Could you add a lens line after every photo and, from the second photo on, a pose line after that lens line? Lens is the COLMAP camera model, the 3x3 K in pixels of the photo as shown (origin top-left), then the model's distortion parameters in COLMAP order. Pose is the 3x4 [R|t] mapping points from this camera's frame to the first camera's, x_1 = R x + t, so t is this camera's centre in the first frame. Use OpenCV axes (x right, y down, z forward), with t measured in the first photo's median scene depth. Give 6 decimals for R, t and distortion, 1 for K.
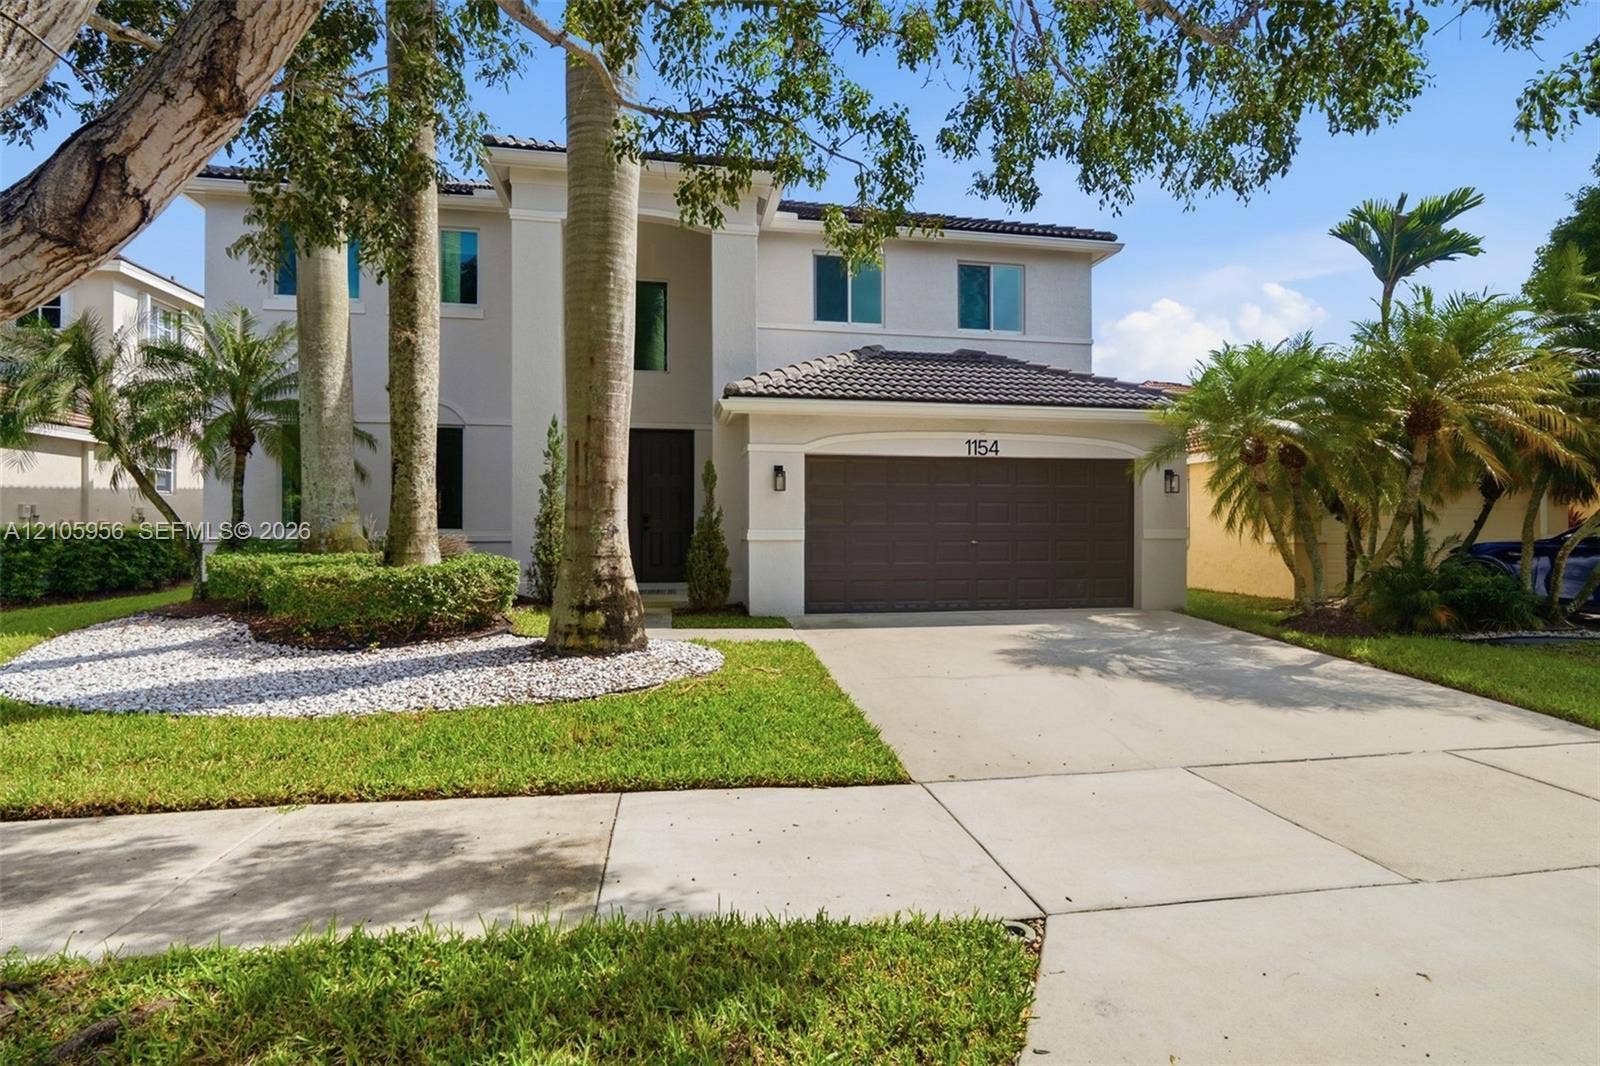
lens RADIAL K [[743.3, 0, 800.0], [0, 743.3, 533.0], [0, 0, 1]] dist [0.000477, -0.000099]
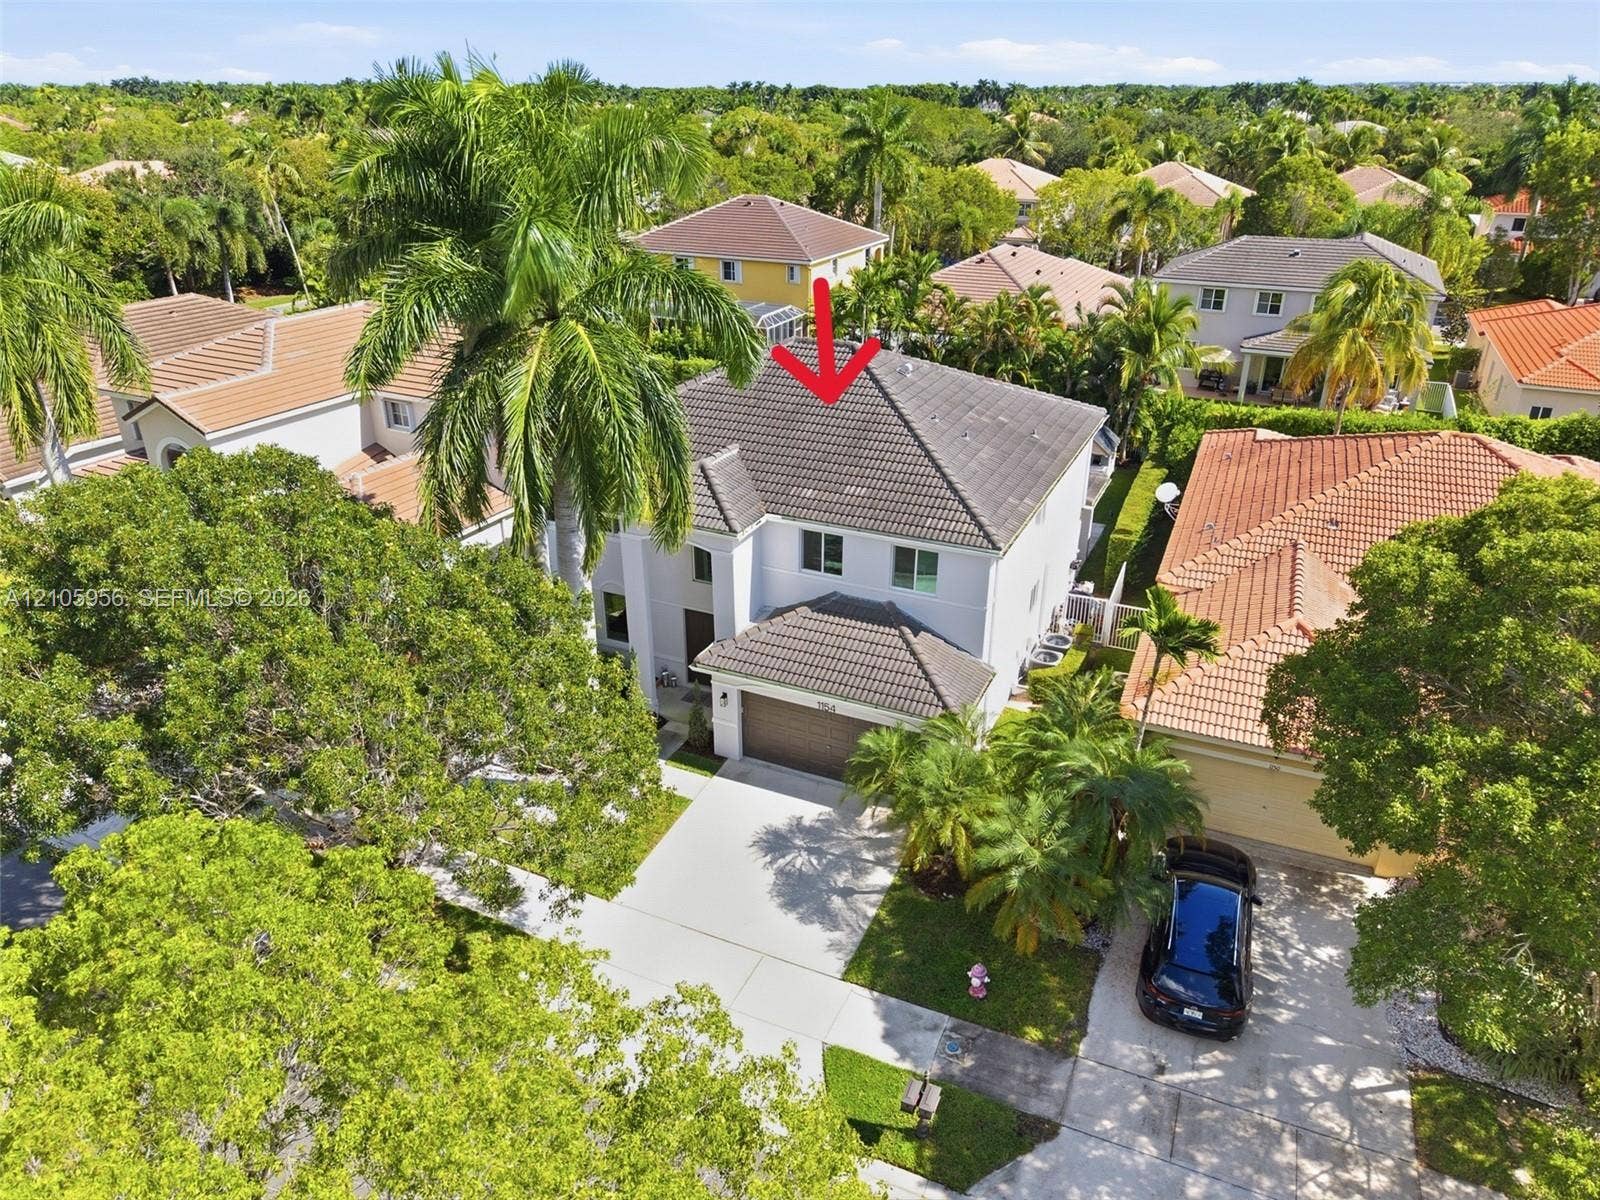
lens RADIAL K [[1020.7, 0, 803.8], [0, 1020.7, 620.0], [0, 0, 1]] dist [-0.002528, -0.005555]
pose [[0.829775, 0.254439, -0.496723, 1.753448], [-0.007839, 0.895255, 0.445486, -1.799138], [0.558043, -0.365759, 0.744855, -0.996075]]
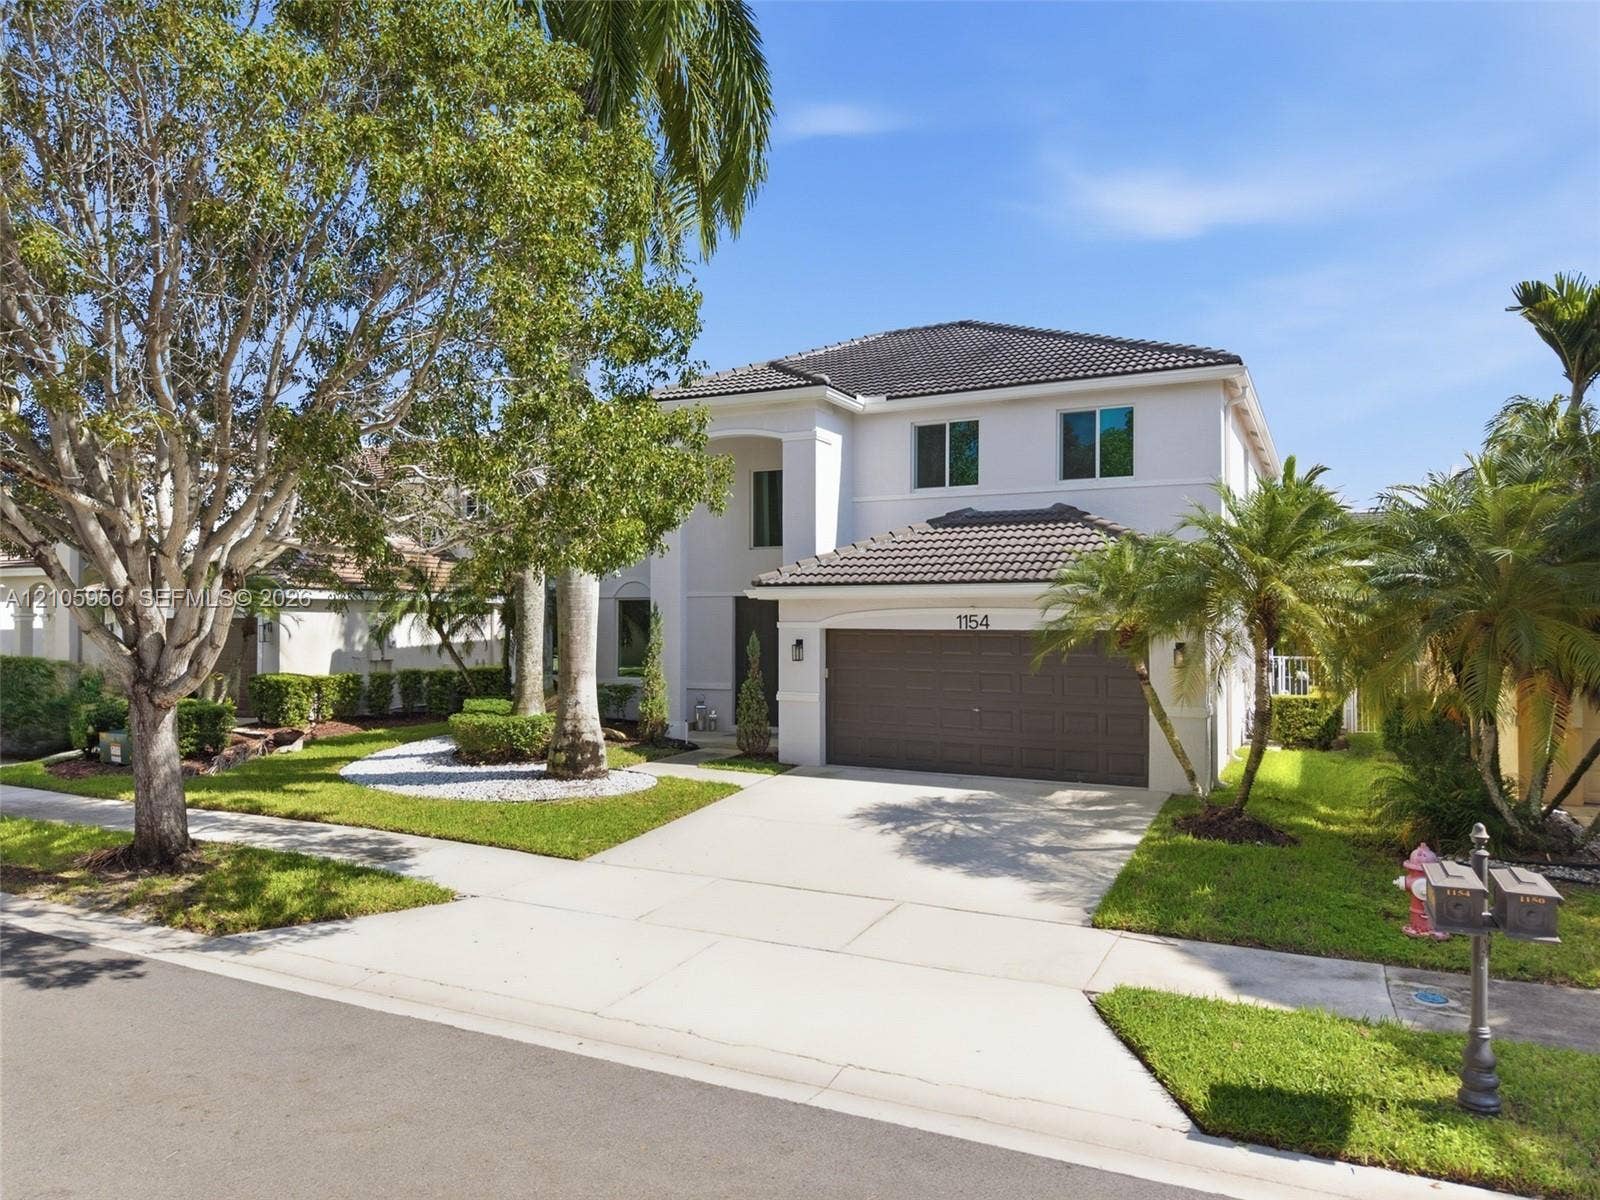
lens RADIAL K [[1015.1, 0, 836.2], [0, 1015.1, 635.3], [0, 0, 1]] dist [0.011563, -0.001335]
pose [[0.822034, 0.009033, -0.569367, 1.178761], [-0.005212, 0.999952, 0.008340, -0.138139], [0.569414, -0.003888, 0.822041, -0.393880]]
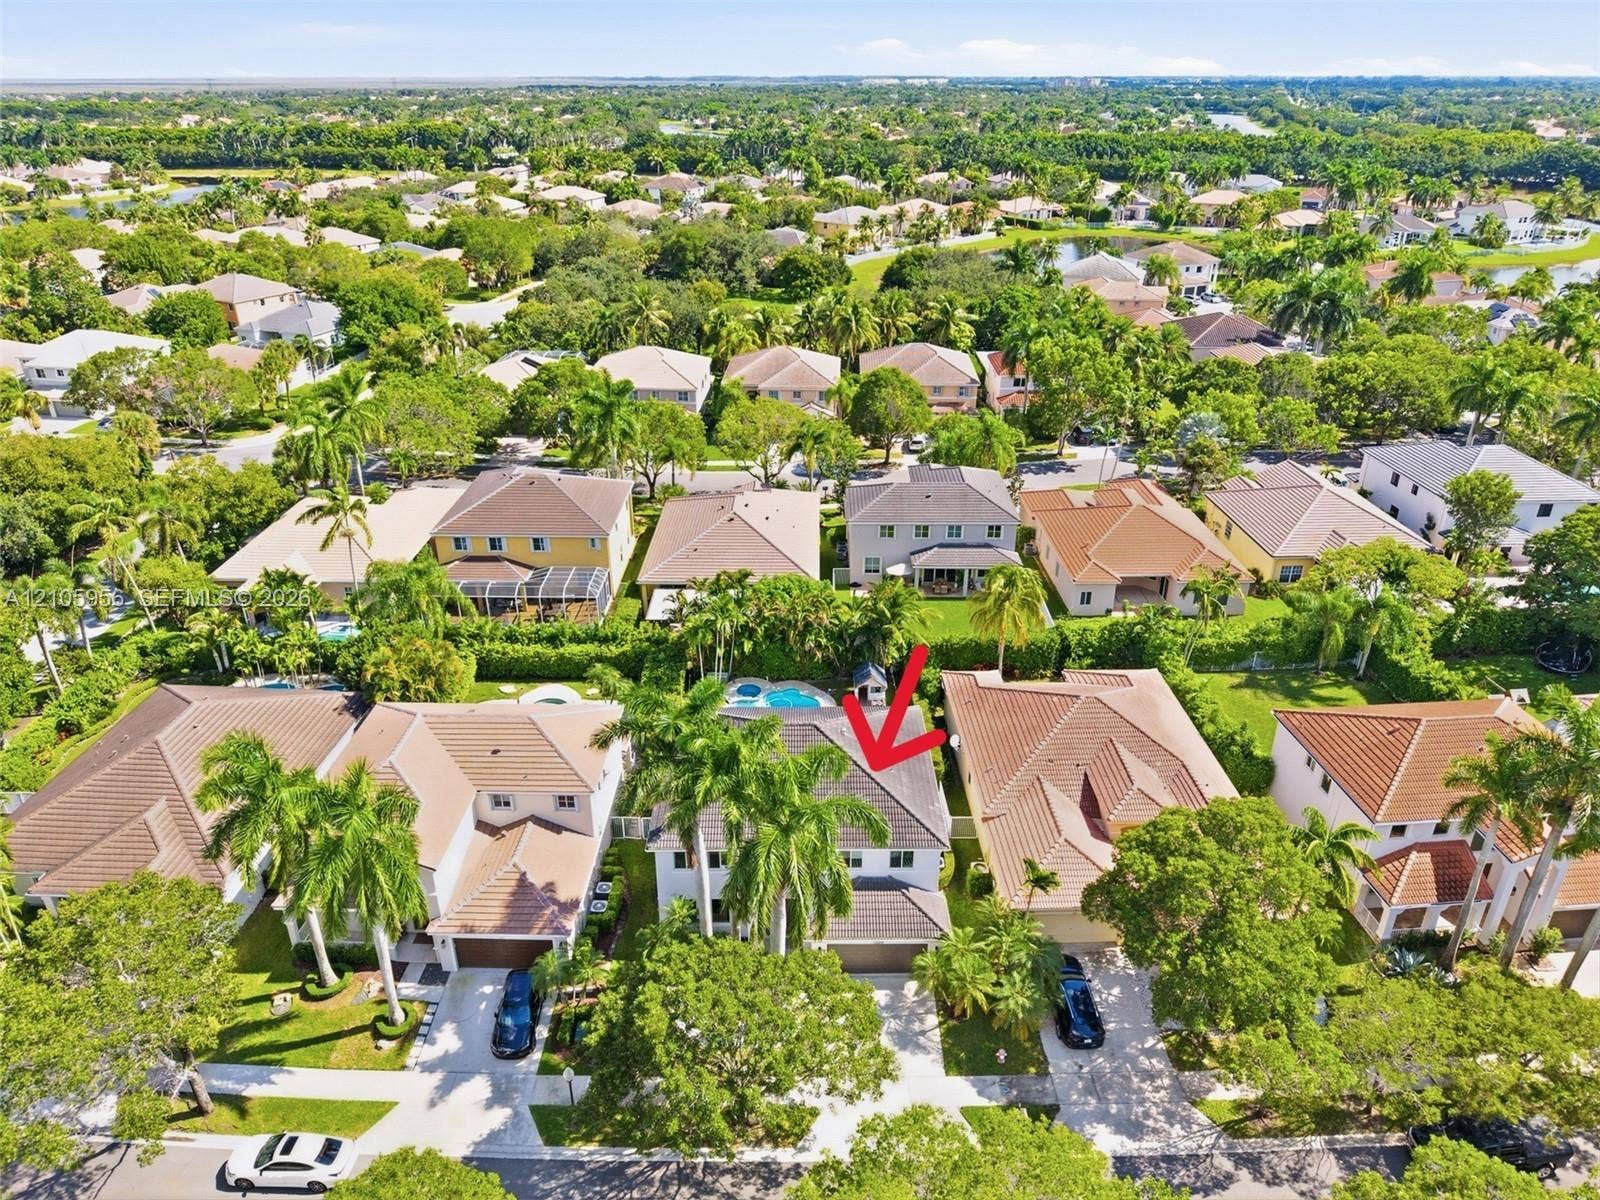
lens RADIAL K [[1020.7, 0, 803.8], [0, 1020.7, 620.0], [0, 0, 1]] dist [-0.002528, -0.005555]
pose [[0.988757, 0.084544, -0.123337, 0.472842], [-0.023043, 0.901120, 0.432958, -4.593860], [0.147745, -0.425248, 0.892936, -3.489465]]
